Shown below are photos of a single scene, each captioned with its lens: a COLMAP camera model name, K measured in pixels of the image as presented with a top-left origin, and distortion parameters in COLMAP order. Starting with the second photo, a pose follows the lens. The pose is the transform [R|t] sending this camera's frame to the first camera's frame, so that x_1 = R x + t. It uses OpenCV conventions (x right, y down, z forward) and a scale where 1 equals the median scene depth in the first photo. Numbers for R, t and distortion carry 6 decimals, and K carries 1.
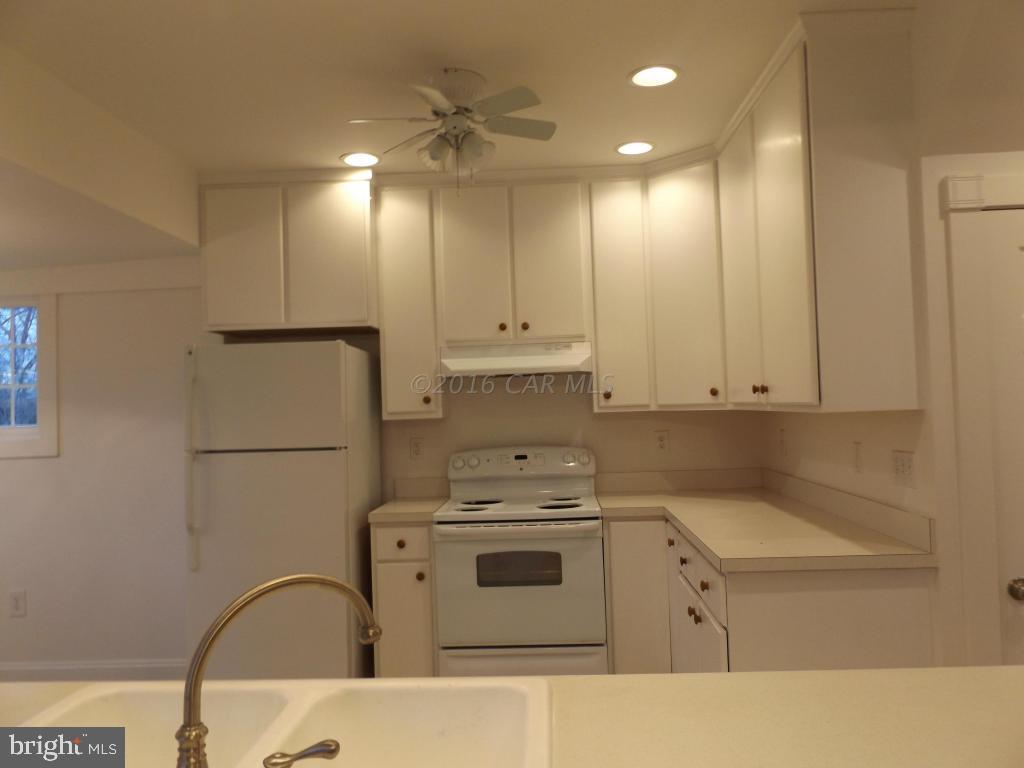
lens RADIAL K [[754.6, 0, 505.9], [0, 754.6, 384.0], [0, 0, 1]] dist [-0.003968, -0.008959]
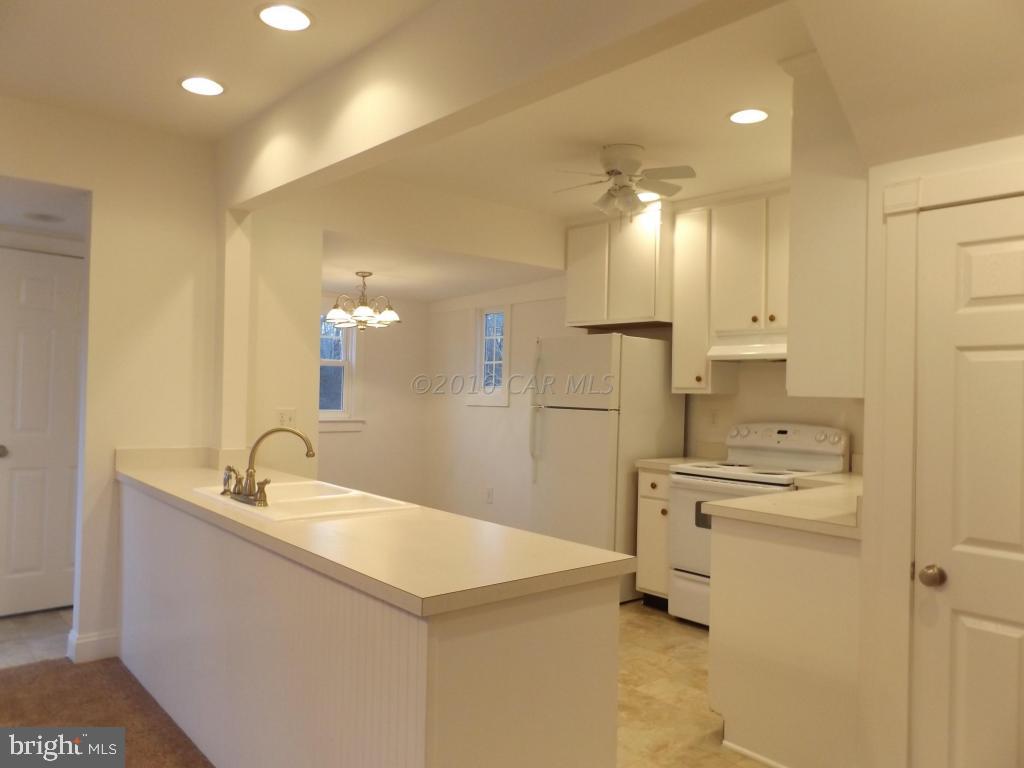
lens RADIAL K [[754.6, 0, 521.2], [0, 754.6, 387.6], [0, 0, 1]] dist [-0.003968, -0.008959]
pose [[0.684228, 0.043087, -0.727994, 0.606068], [-0.019028, 0.998968, 0.041241, -0.010569], [0.729020, -0.014366, 0.684342, -0.073786]]
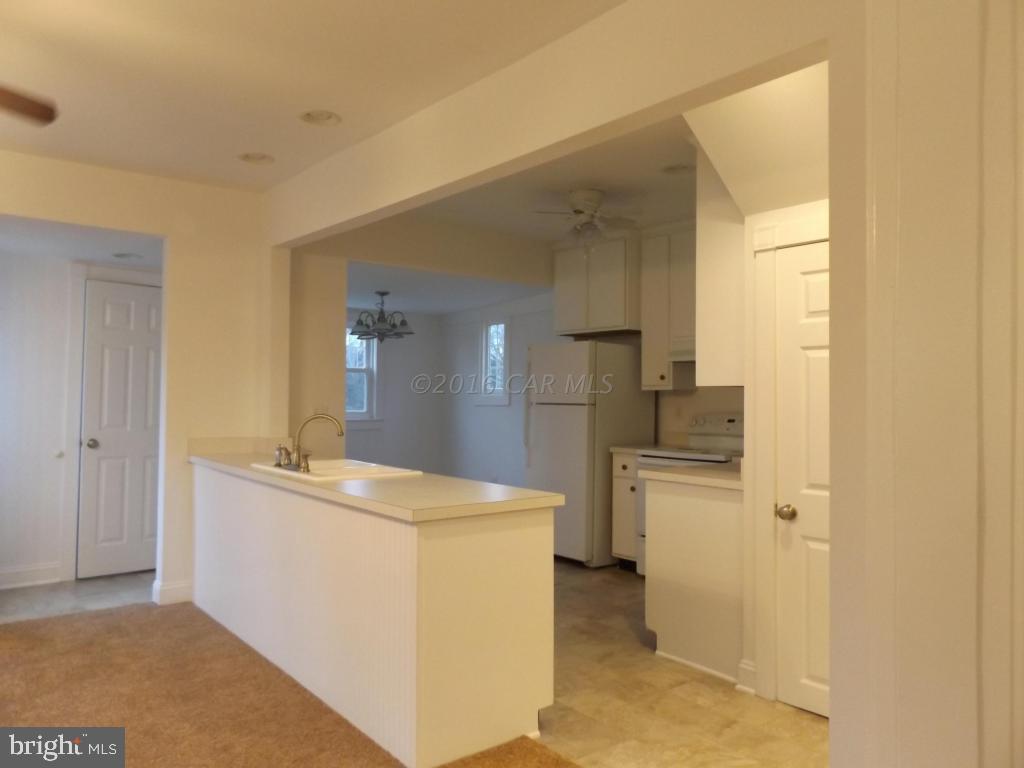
lens RADIAL K [[754.6, 0, 520.3], [0, 754.6, 387.7], [0, 0, 1]] dist [-0.003968, -0.008959]
pose [[0.660802, 0.025715, -0.750119, 0.827556], [-0.002694, 0.999488, 0.031891, -0.005379], [0.750555, -0.019053, 0.660533, -0.195825]]
